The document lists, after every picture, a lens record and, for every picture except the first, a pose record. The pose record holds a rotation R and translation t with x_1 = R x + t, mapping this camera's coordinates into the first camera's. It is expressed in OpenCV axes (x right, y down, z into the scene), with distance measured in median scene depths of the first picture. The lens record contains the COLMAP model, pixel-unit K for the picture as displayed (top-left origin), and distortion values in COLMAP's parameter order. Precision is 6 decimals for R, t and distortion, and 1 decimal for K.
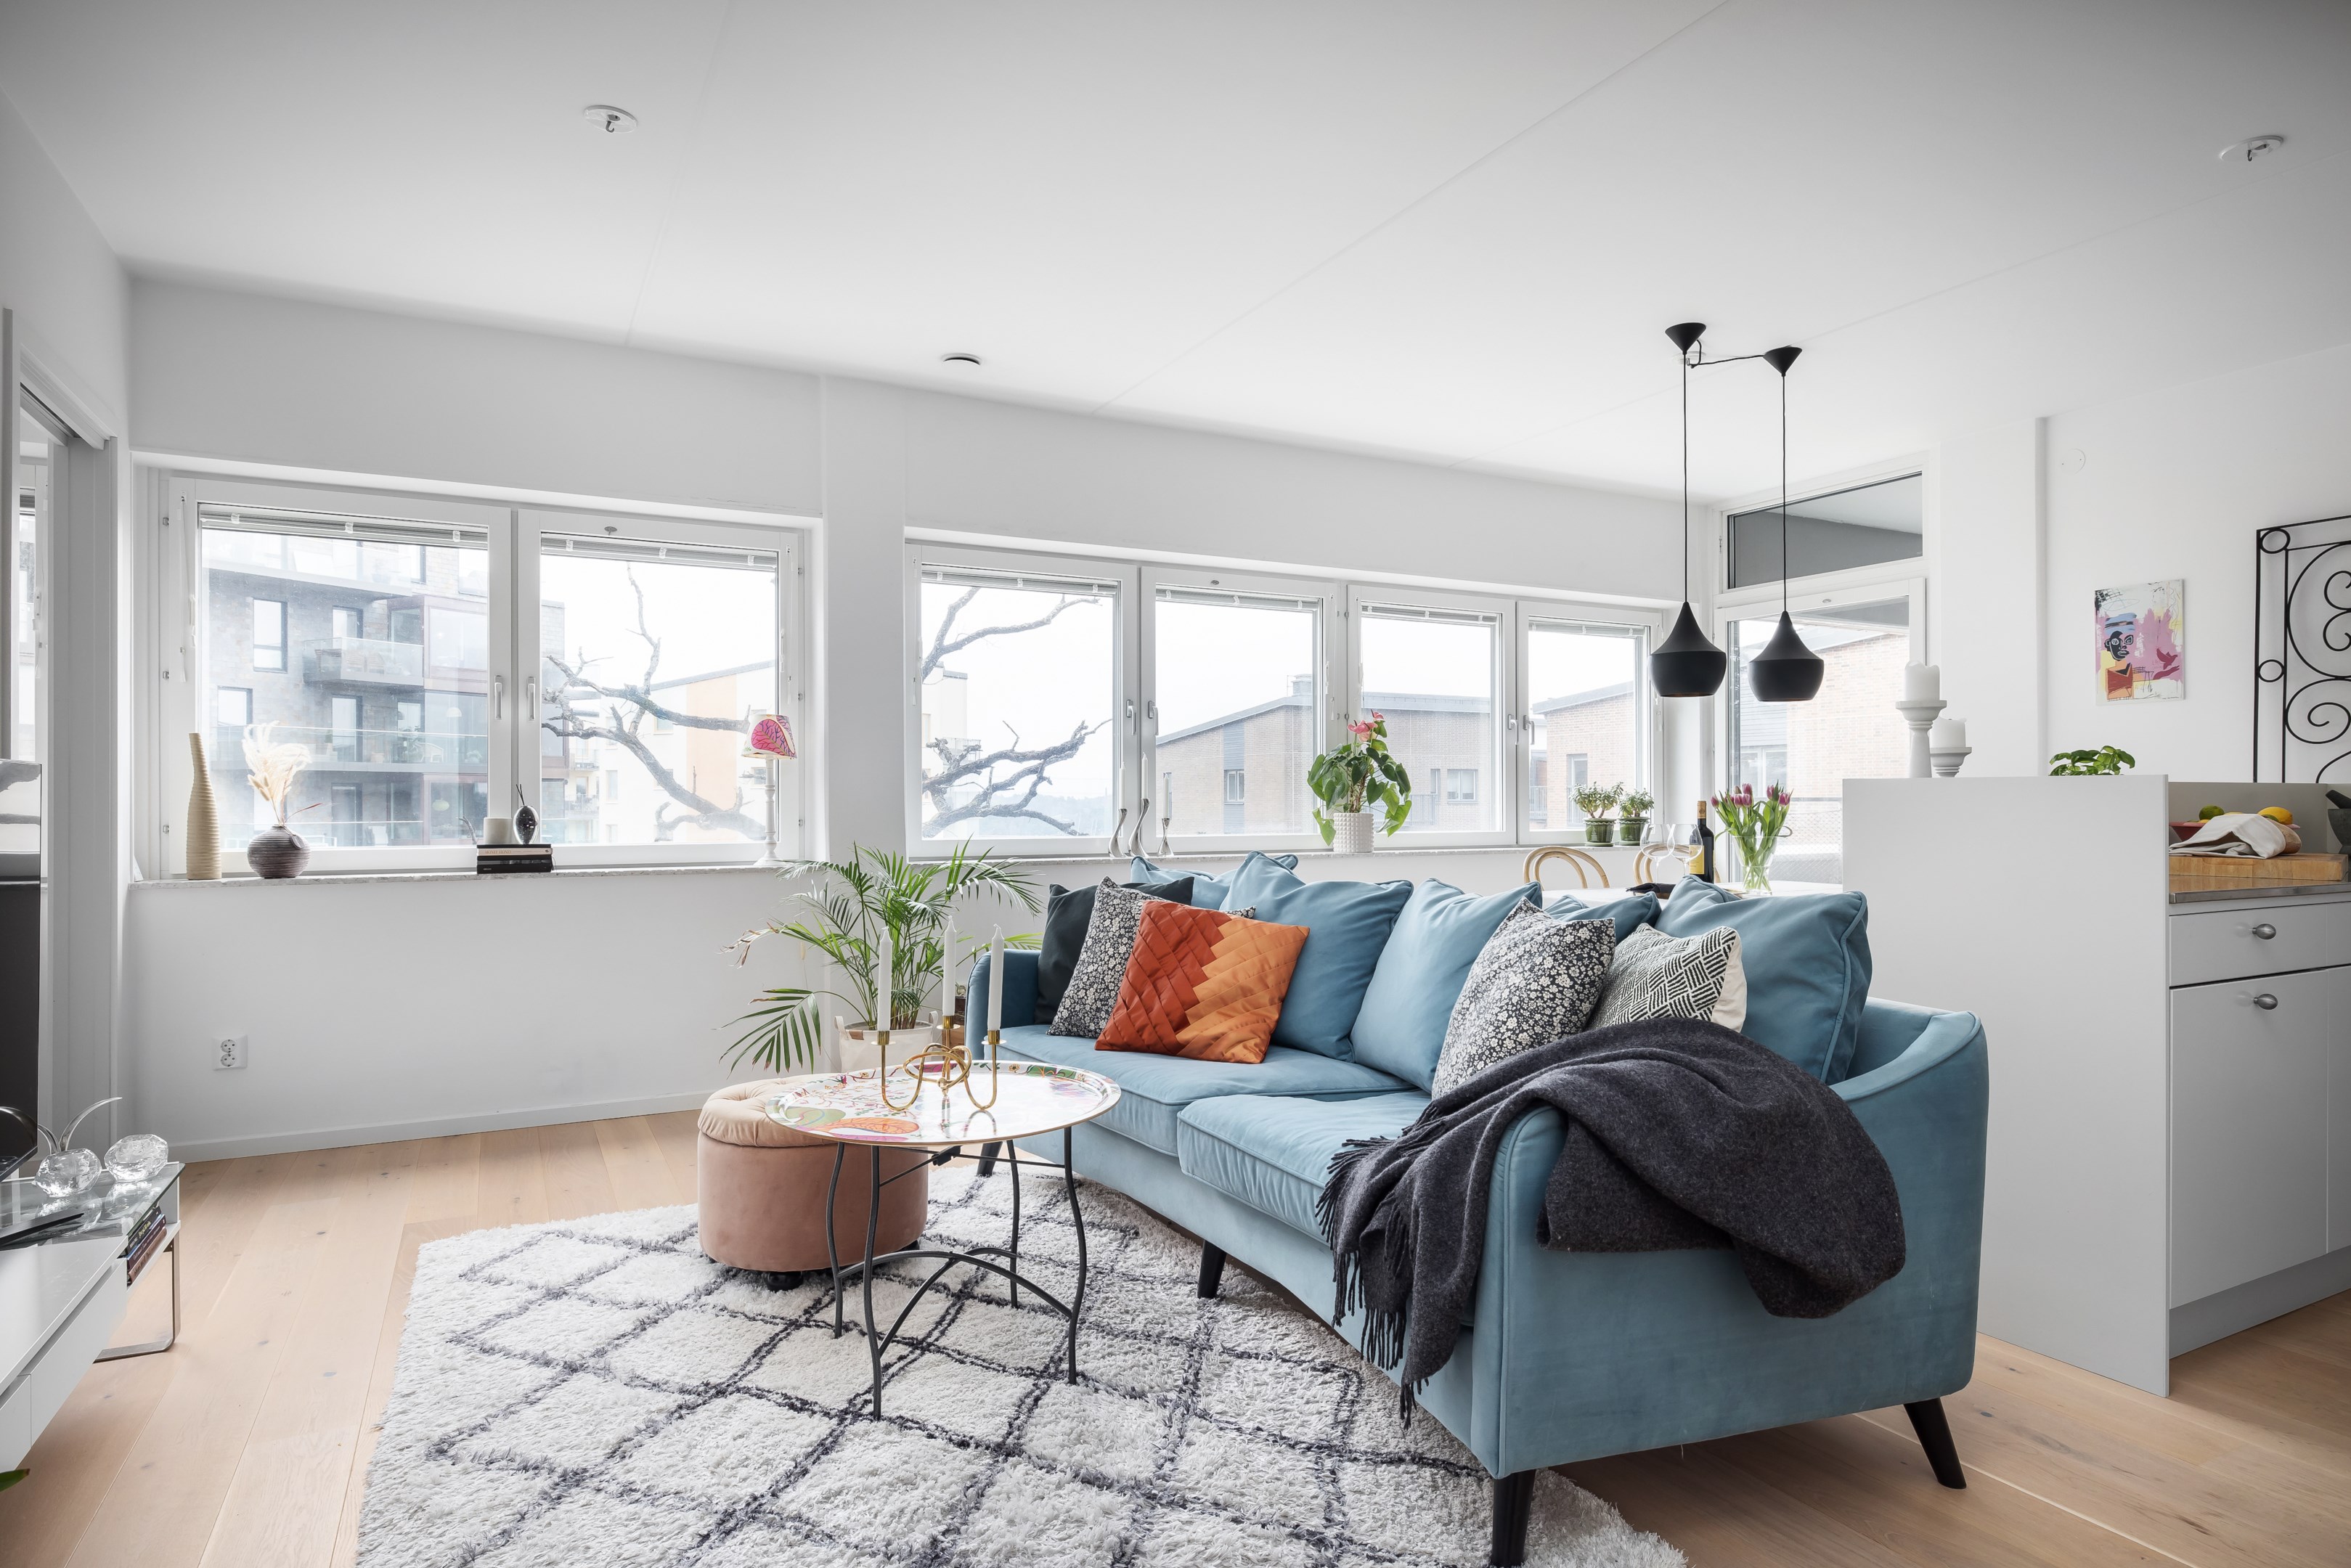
lens RADIAL K [[1300.2, 0, 1175.9], [0, 1300.2, 794.8], [0, 0, 1]] dist [-0.002537, -0.001239]
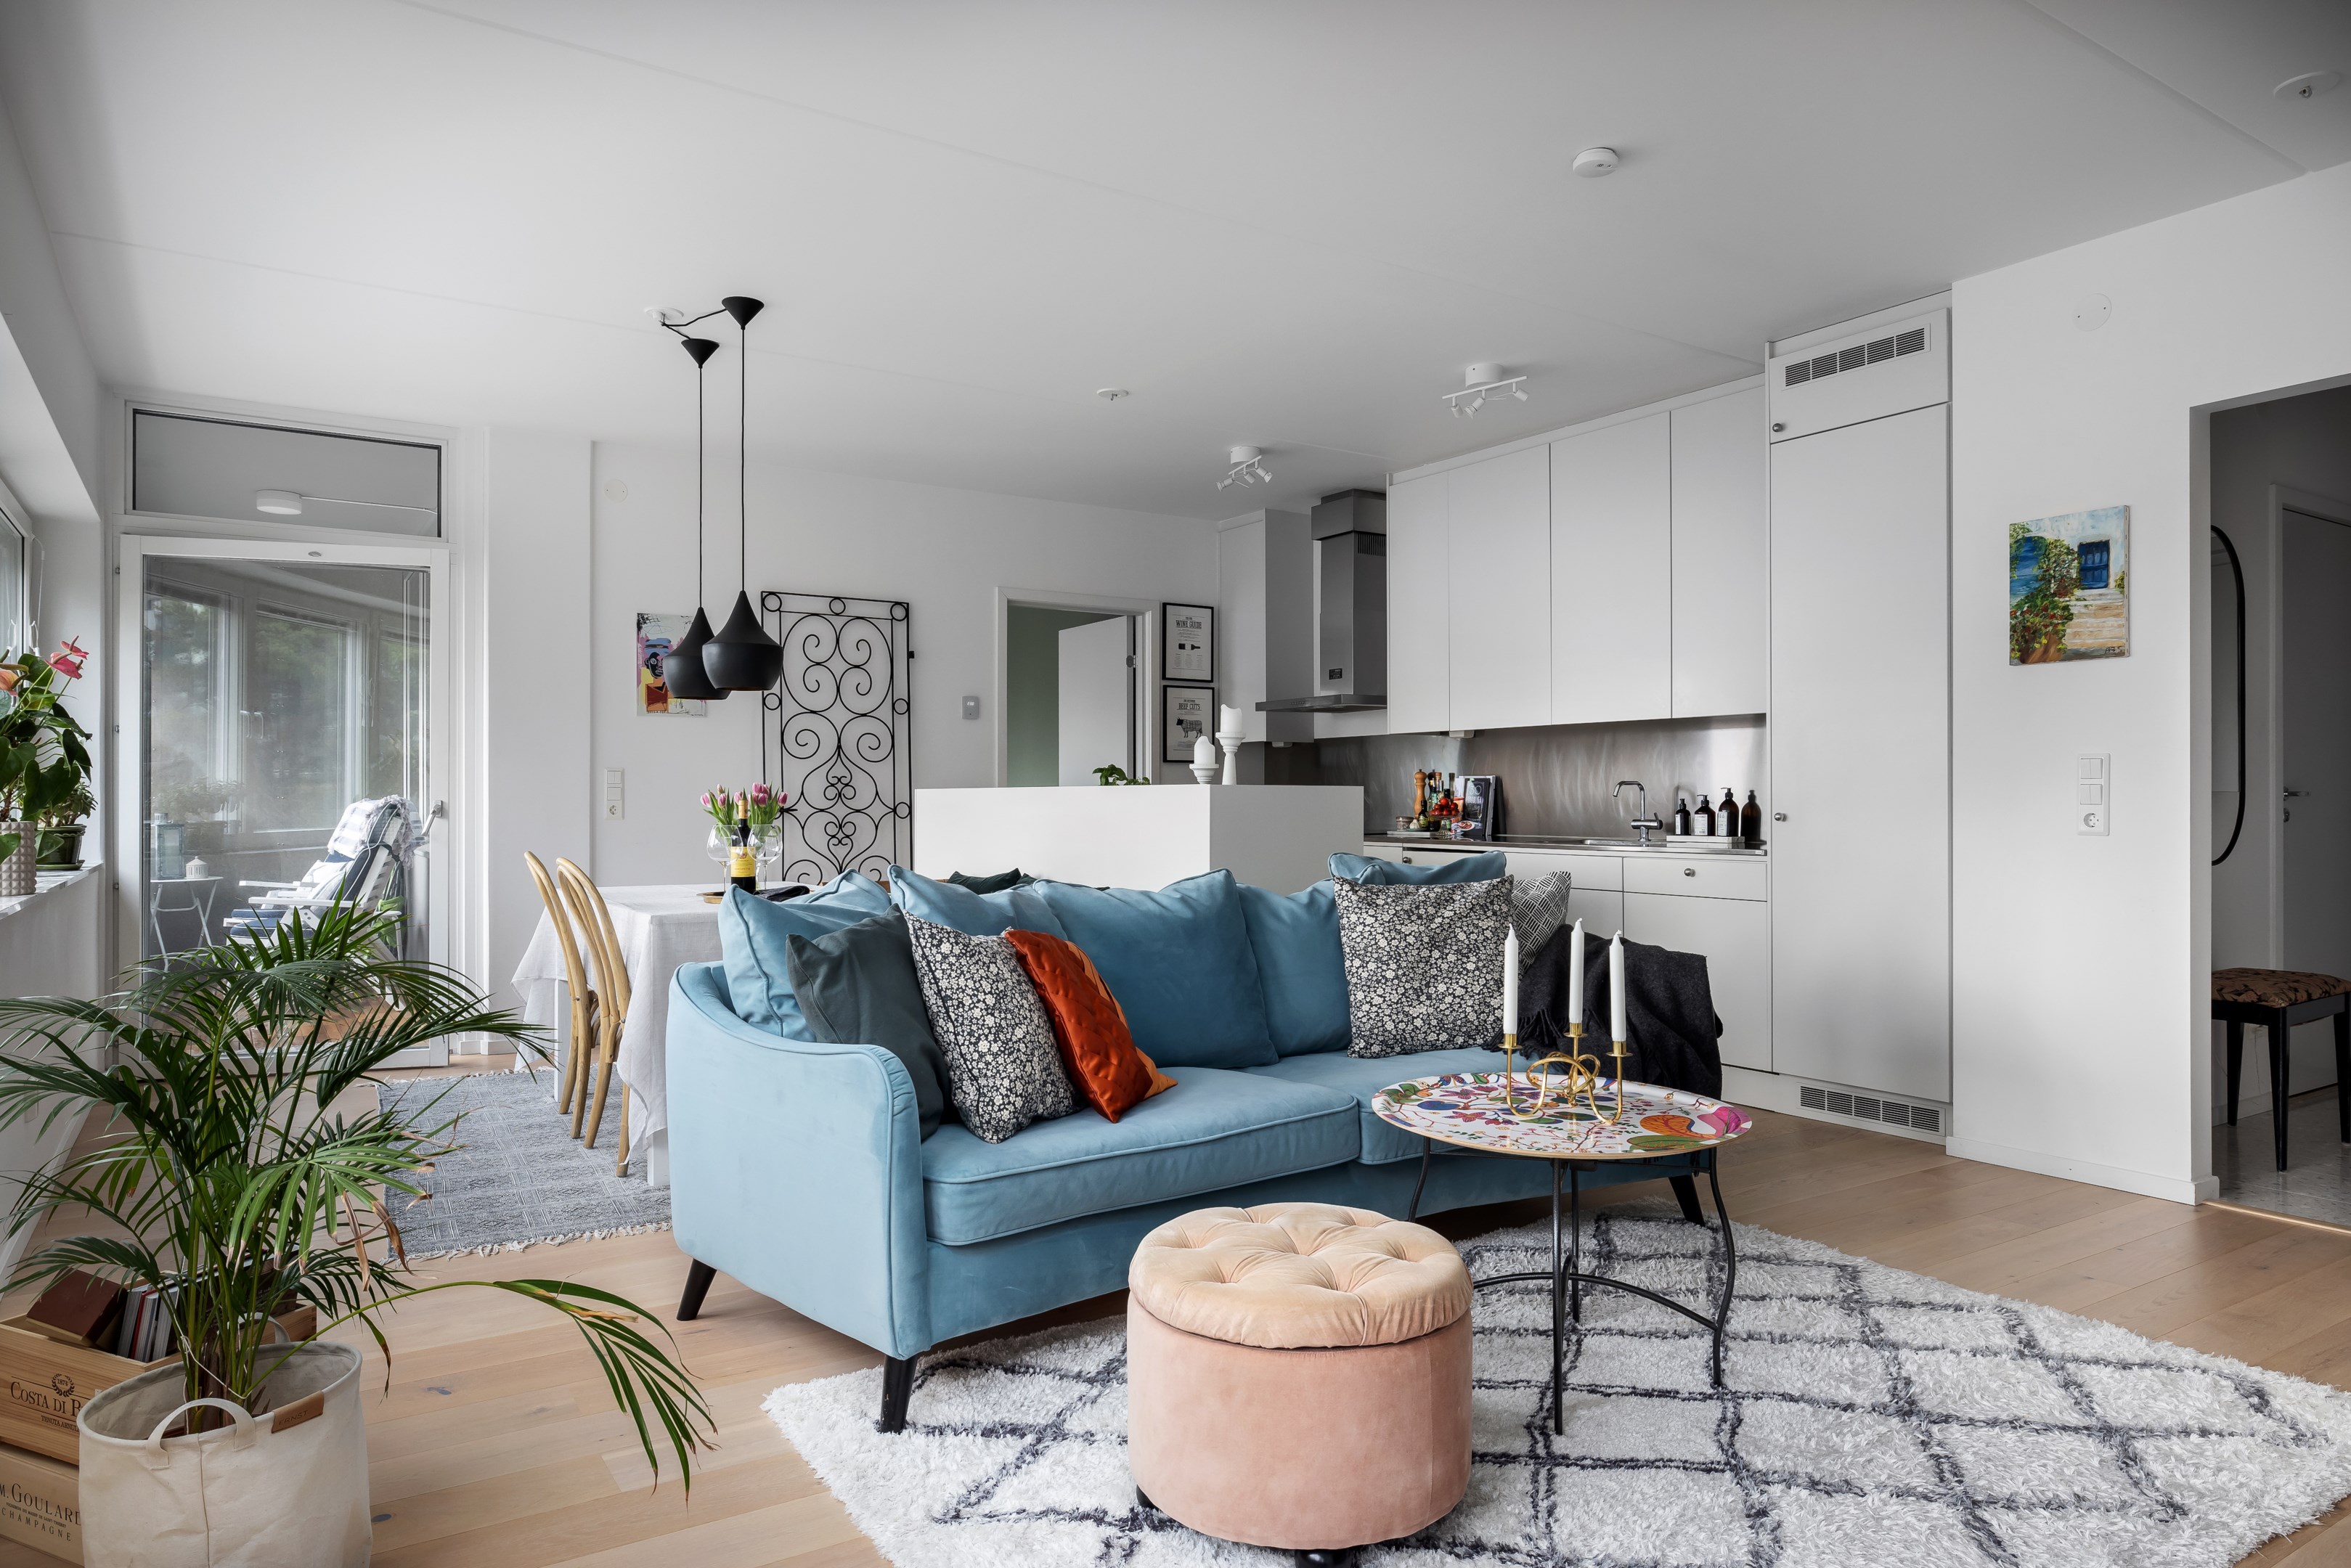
lens RADIAL K [[1459.1, 0, 1174.9], [0, 1459.1, 793.0], [0, 0, 1]] dist [-0.003339, -0.001927]
pose [[-0.095558, 0.006653, 0.995402, -0.786649], [-0.003877, 0.999968, -0.007056, 0.005942], [-0.995416, -0.004533, -0.095529, 0.893864]]
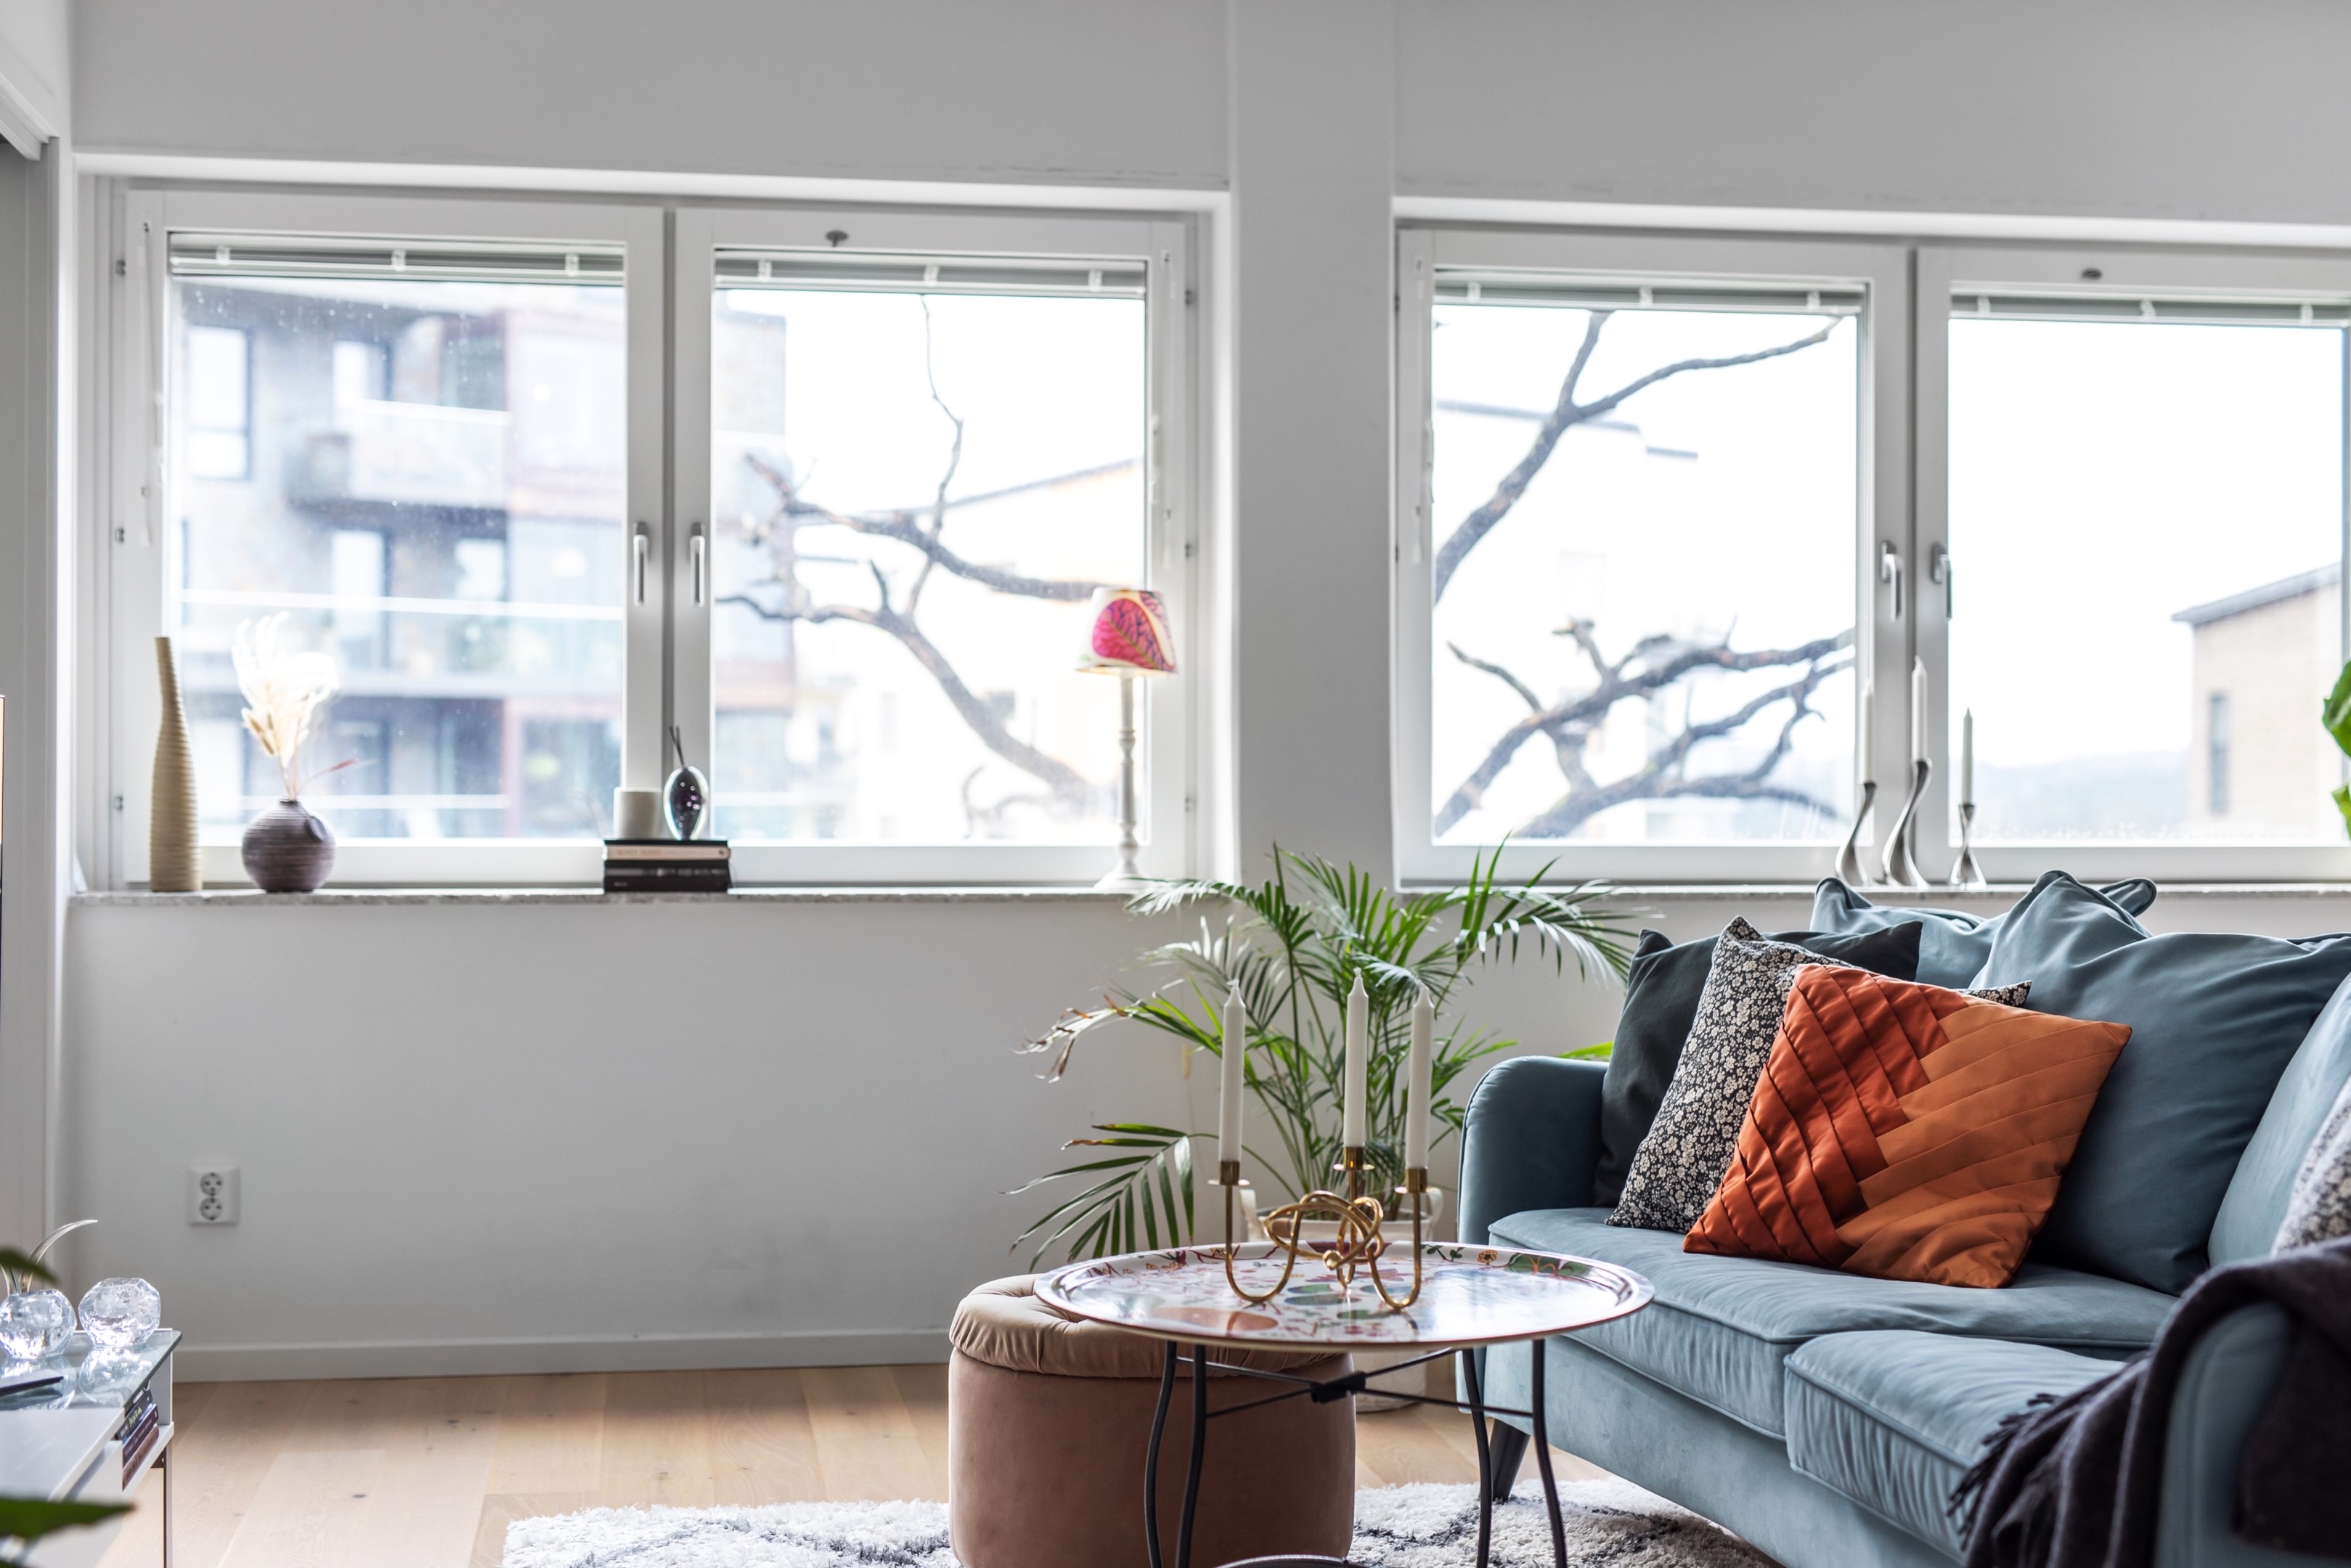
lens RADIAL K [[3260.5, 0, 1183.3], [0, 3260.5, 750.3], [0, 0, 1]] dist [-0.013201, 0.036695]
pose [[0.949133, 0.004518, -0.314843, 0.130901], [-0.004324, 0.999990, 0.001313, -0.001018], [0.314846, 0.000116, 0.949143, -0.234475]]
